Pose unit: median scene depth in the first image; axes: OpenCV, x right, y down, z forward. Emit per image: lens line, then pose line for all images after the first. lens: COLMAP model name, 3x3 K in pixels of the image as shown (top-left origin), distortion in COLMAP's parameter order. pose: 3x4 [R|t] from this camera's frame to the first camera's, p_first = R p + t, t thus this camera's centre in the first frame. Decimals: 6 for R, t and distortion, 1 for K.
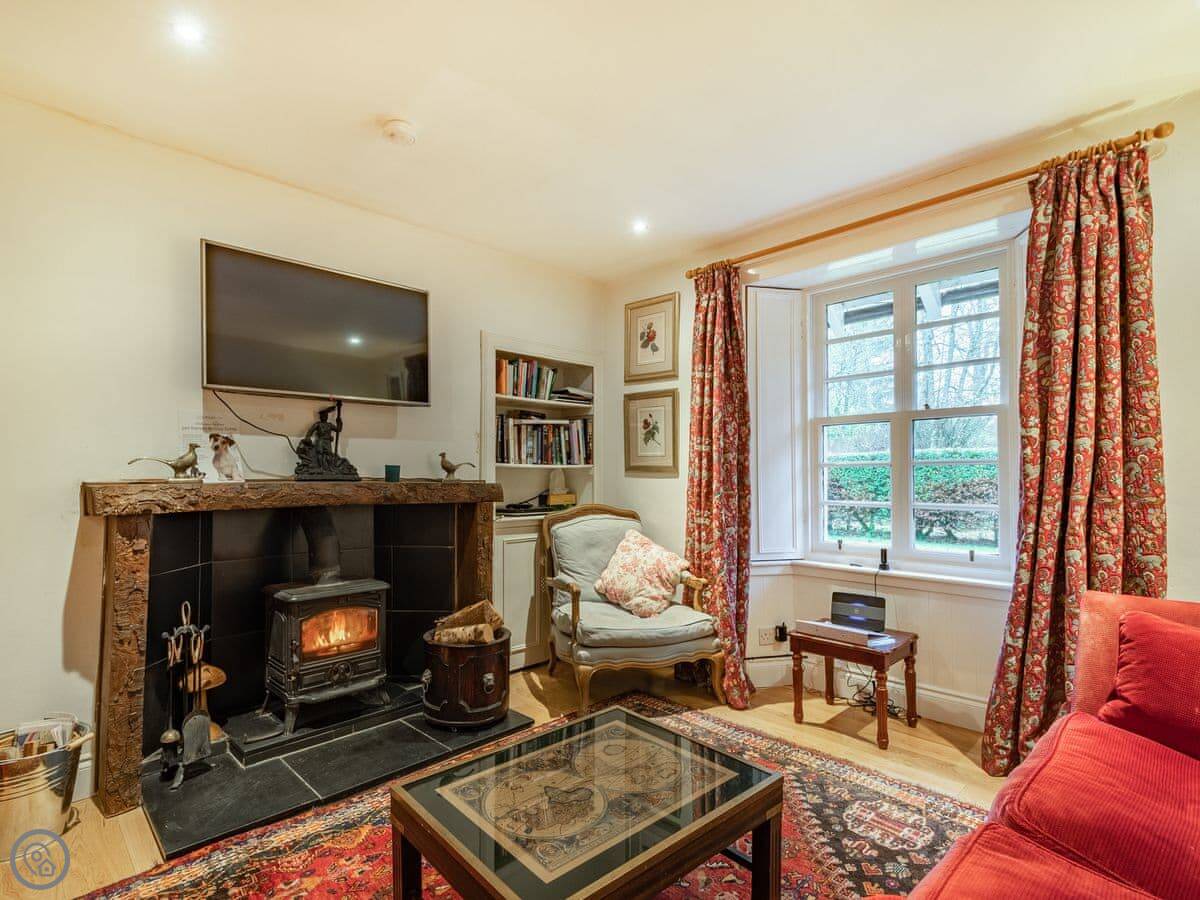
lens RADIAL K [[615.9, 0, 570.1], [0, 615.9, 467.3], [0, 0, 1]] dist [0.012987, -0.000451]
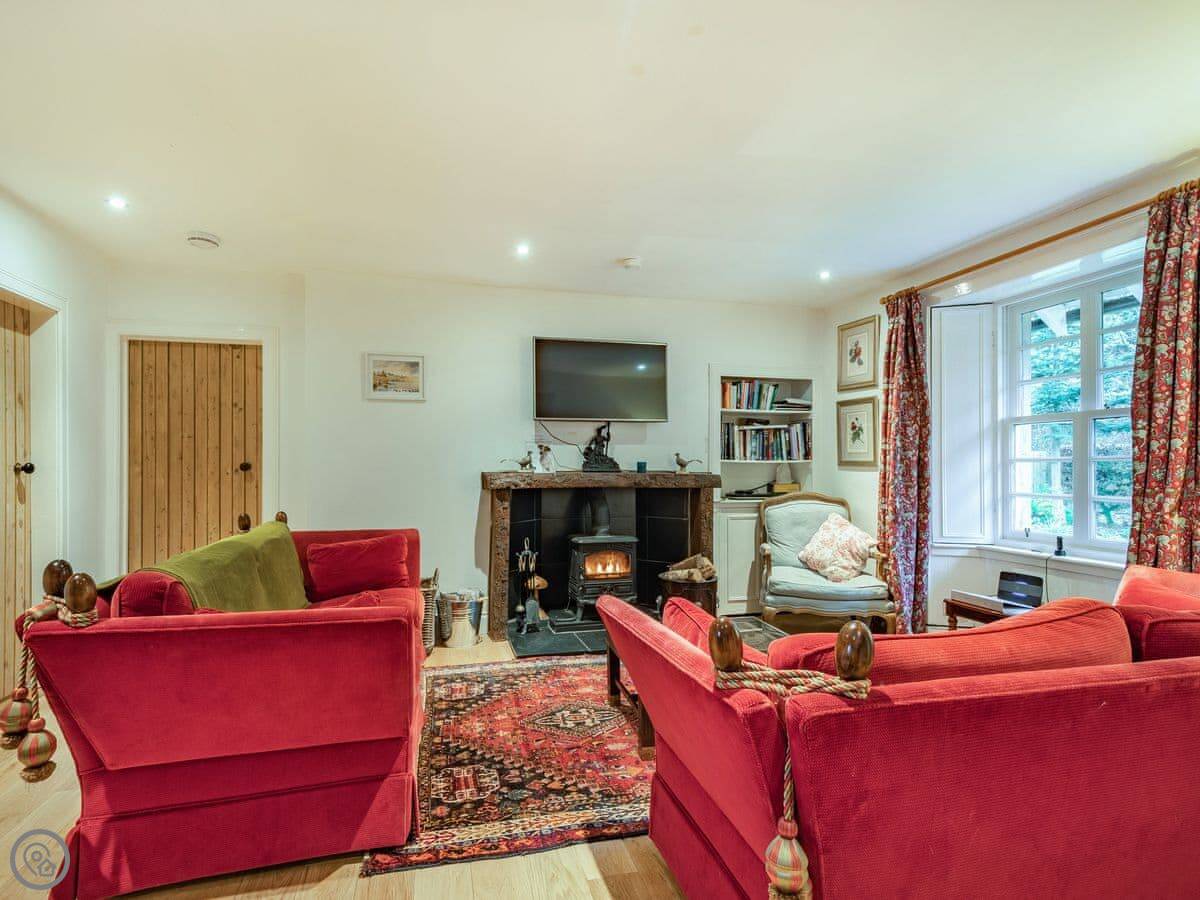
lens RADIAL K [[615.9, 0, 570.1], [0, 615.9, 467.3], [0, 0, 1]] dist [0.012987, -0.000451]
pose [[0.870164, 0.002183, -0.492757, 0.313145], [0.004806, 0.999905, 0.012917, -0.011124], [0.492738, -0.013608, 0.870071, -0.418362]]
